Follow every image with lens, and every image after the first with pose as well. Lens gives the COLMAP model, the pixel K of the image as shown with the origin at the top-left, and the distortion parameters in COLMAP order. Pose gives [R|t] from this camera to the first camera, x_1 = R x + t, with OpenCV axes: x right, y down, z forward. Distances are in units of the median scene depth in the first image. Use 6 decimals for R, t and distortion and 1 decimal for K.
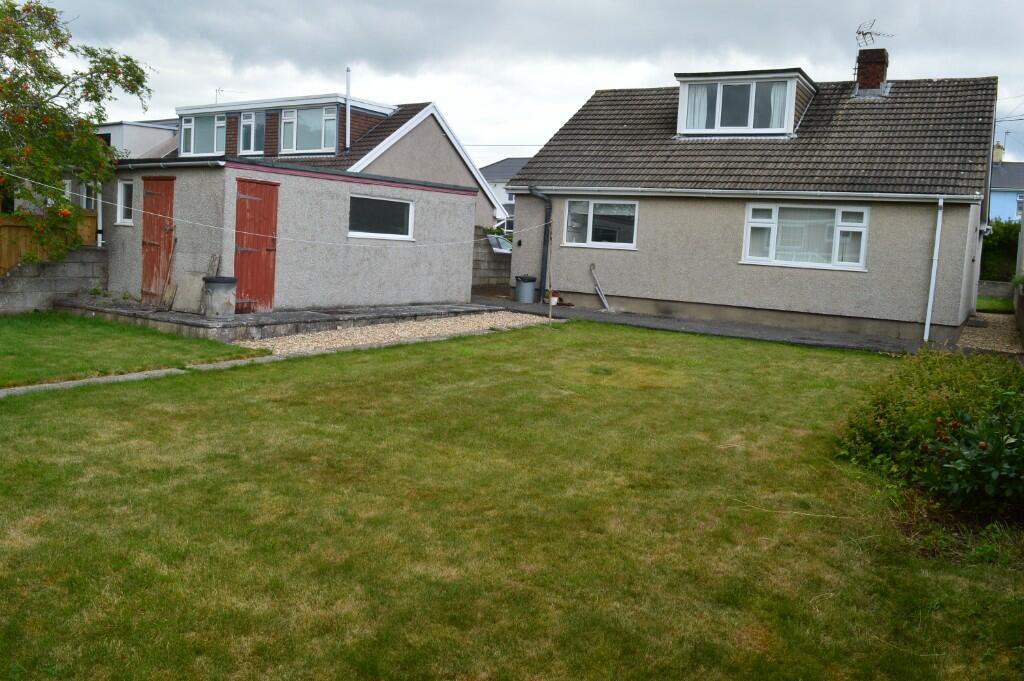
lens RADIAL K [[818.4, 0, 512.1], [0, 818.4, 338.9], [0, 0, 1]] dist [-0.085944, 0.000273]
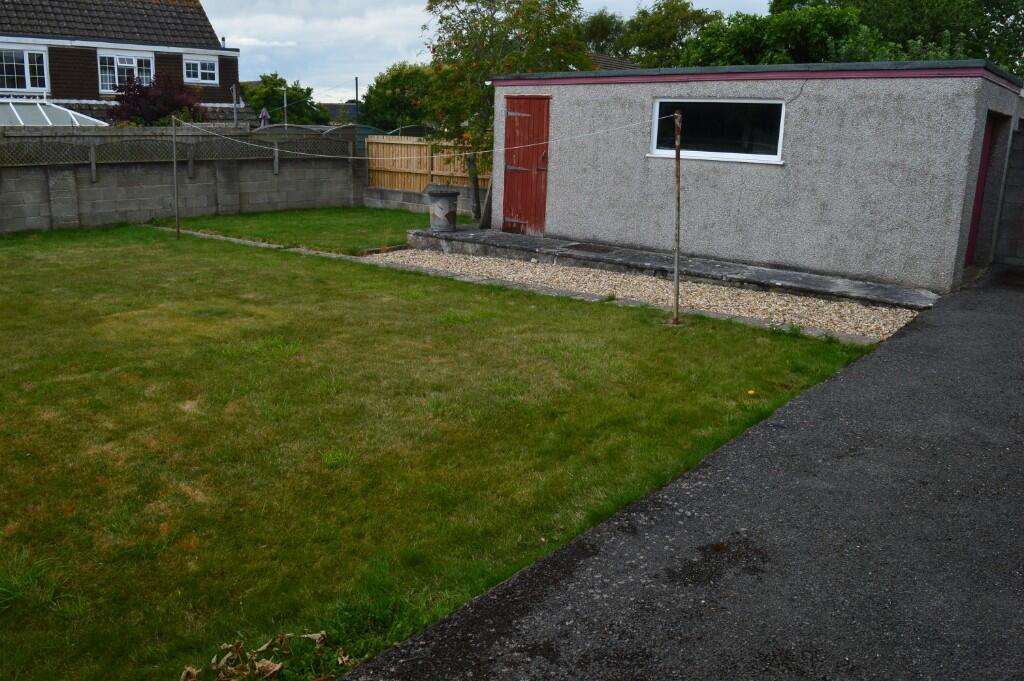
lens RADIAL K [[818.4, 0, 512.1], [0, 818.4, 339.7], [0, 0, 1]] dist [-0.085944, 0.000273]
pose [[-0.124855, 0.186620, -0.974466, 0.647284], [-0.145239, 0.968134, 0.204016, -0.105263], [0.981487, 0.167003, -0.093772, 1.074340]]
